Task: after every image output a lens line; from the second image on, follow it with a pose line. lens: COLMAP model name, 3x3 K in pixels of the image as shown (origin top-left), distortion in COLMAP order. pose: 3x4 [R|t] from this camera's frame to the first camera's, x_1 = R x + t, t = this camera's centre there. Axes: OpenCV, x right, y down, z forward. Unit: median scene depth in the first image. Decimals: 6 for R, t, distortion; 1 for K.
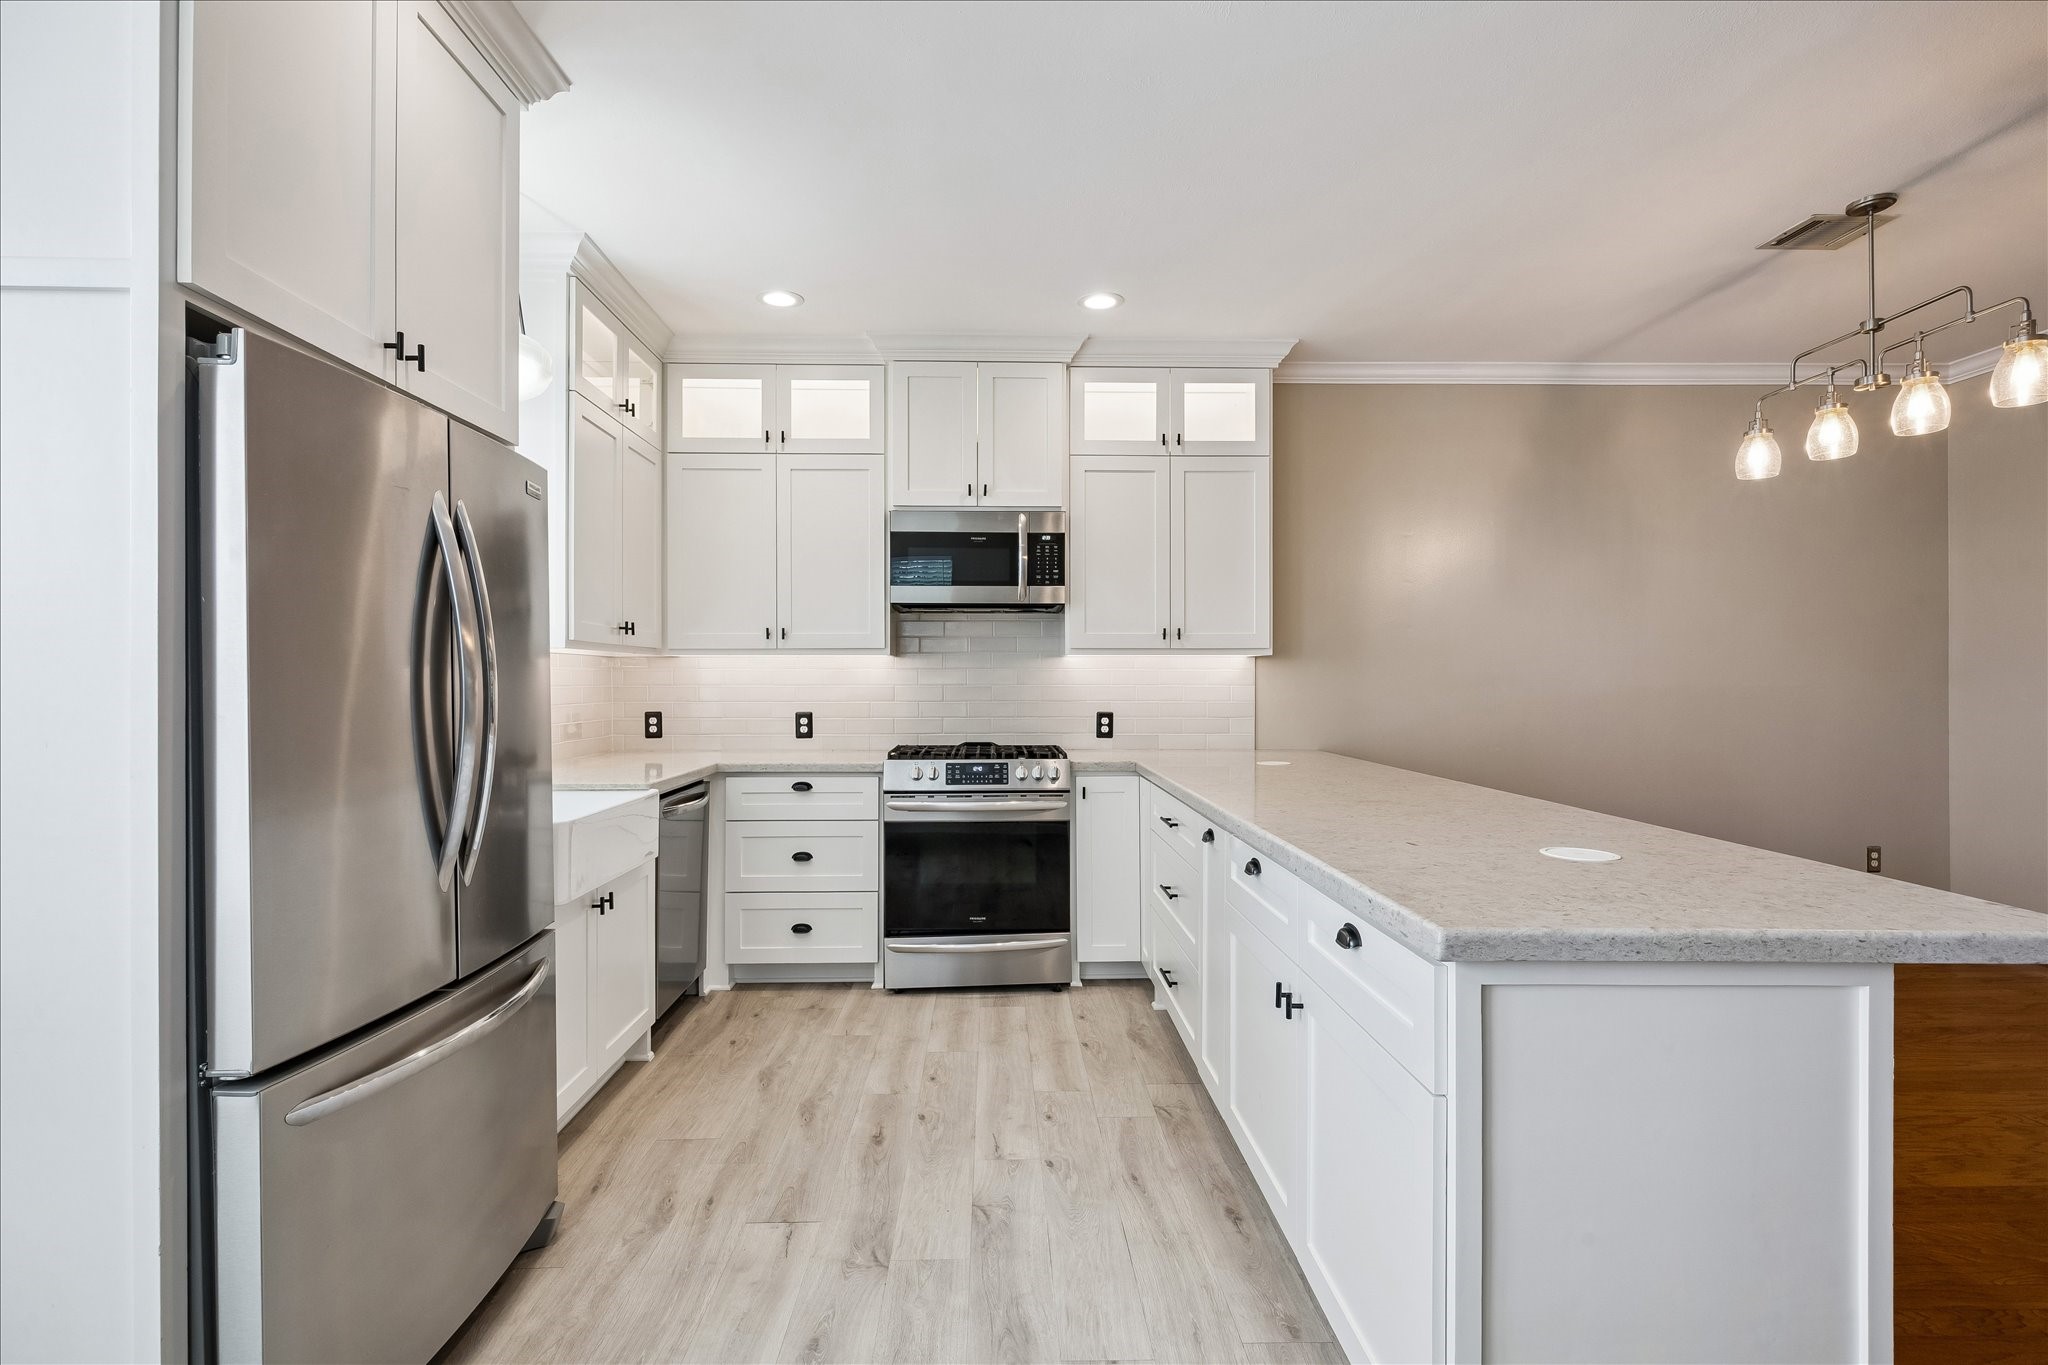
lens RADIAL K [[1010.9, 0, 1018.7], [0, 1010.9, 678.7], [0, 0, 1]] dist [0.014771, 0.002226]
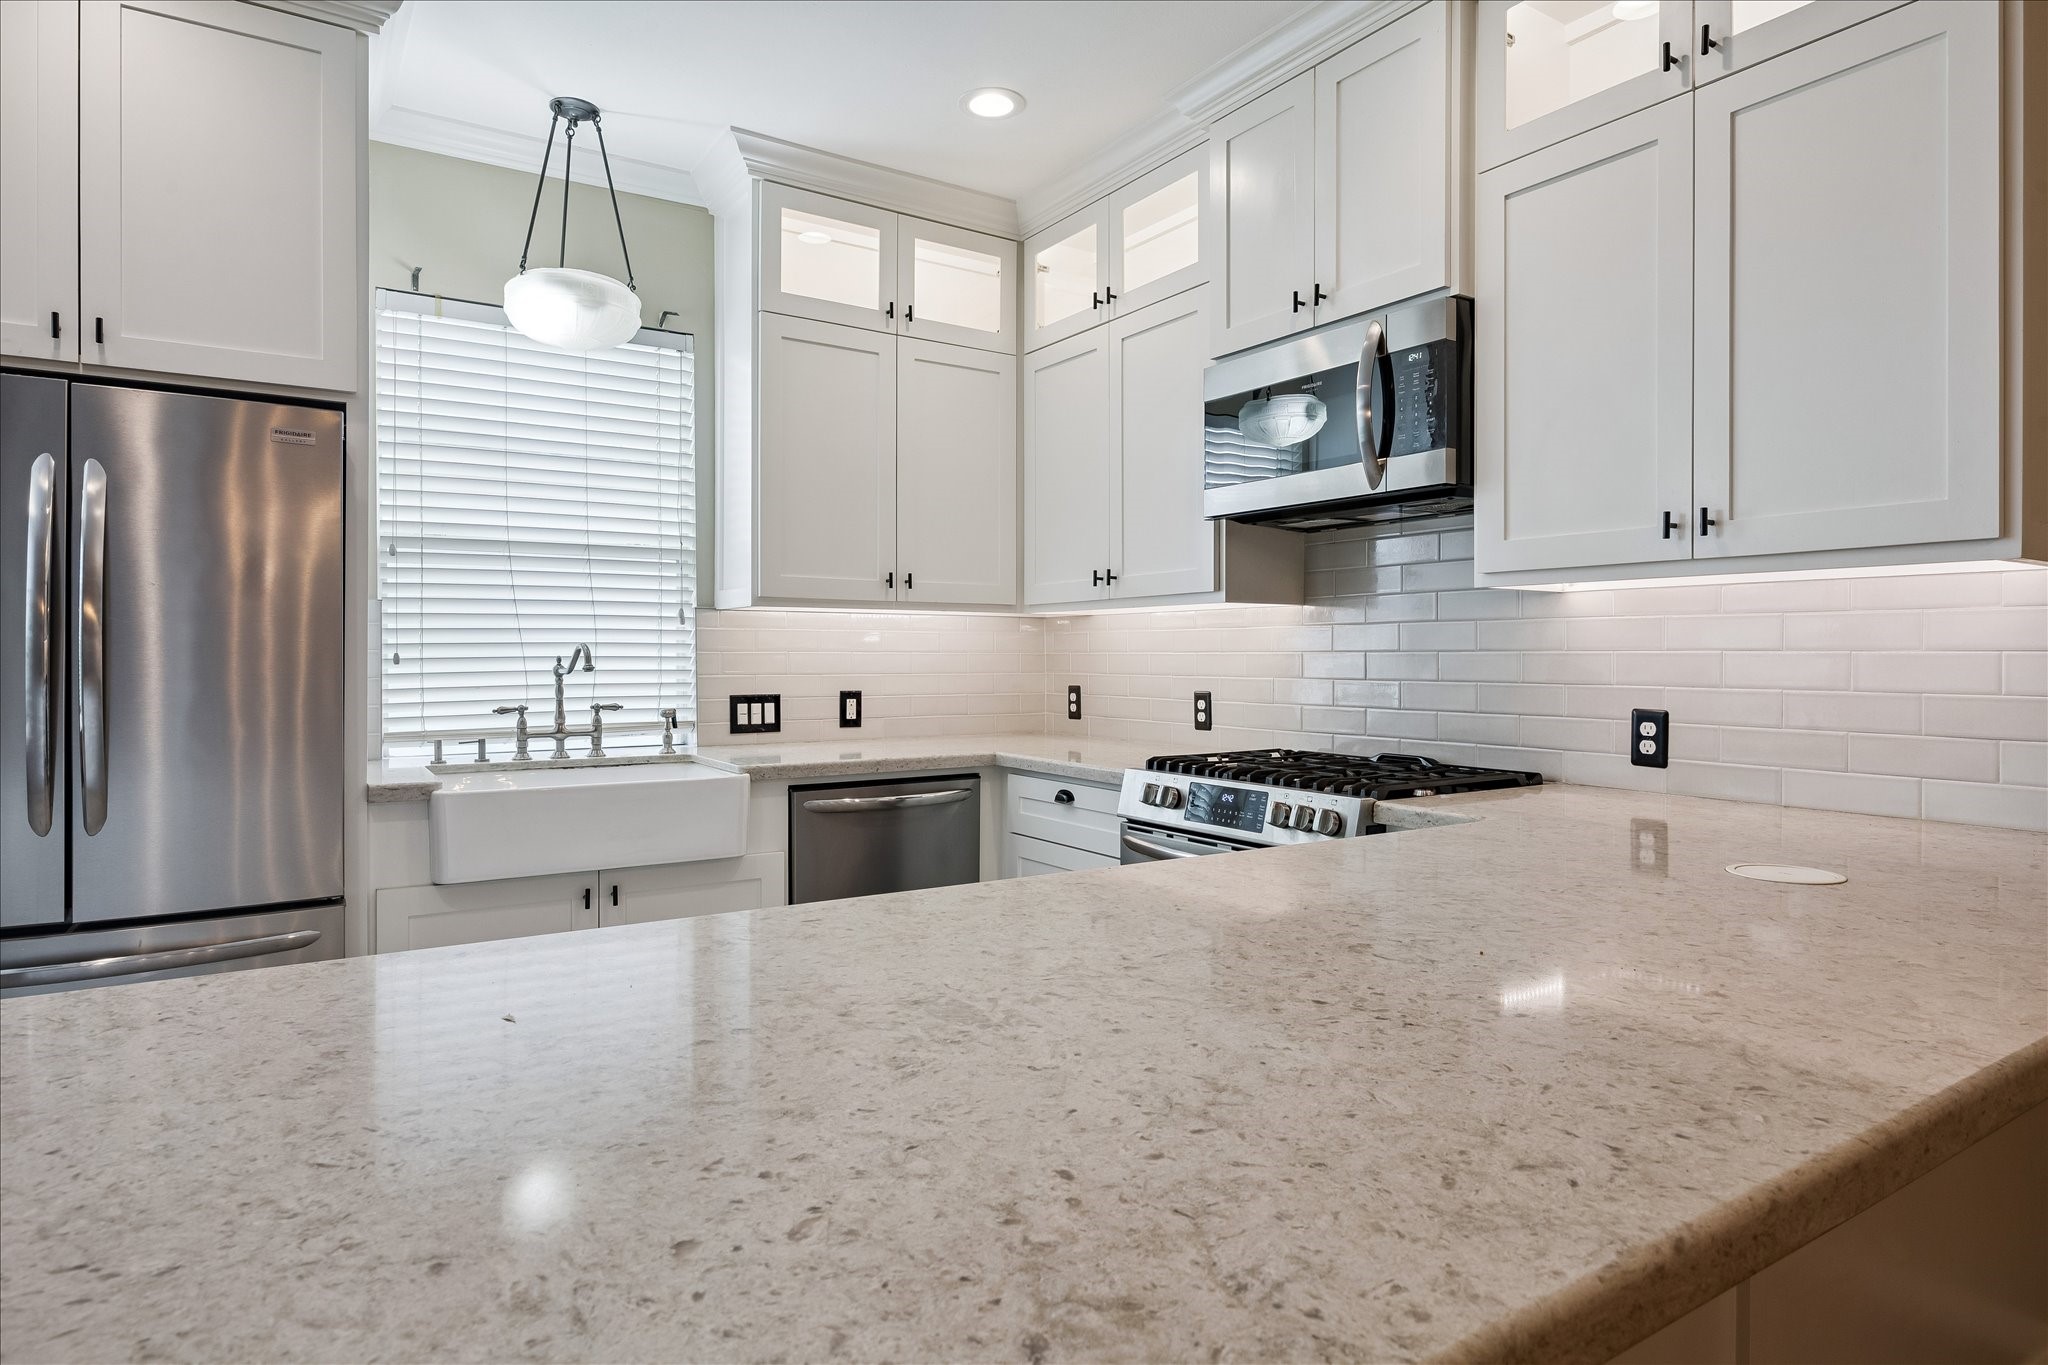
lens RADIAL K [[1153.7, 0, 1019.4], [0, 1153.7, 662.2], [0, 0, 1]] dist [0.006767, 0.000440]
pose [[0.516534, 0.005534, -0.856249, 0.444268], [0.000665, 0.999976, 0.006864, 0.009244], [0.856267, -0.004115, 0.516518, 0.566663]]
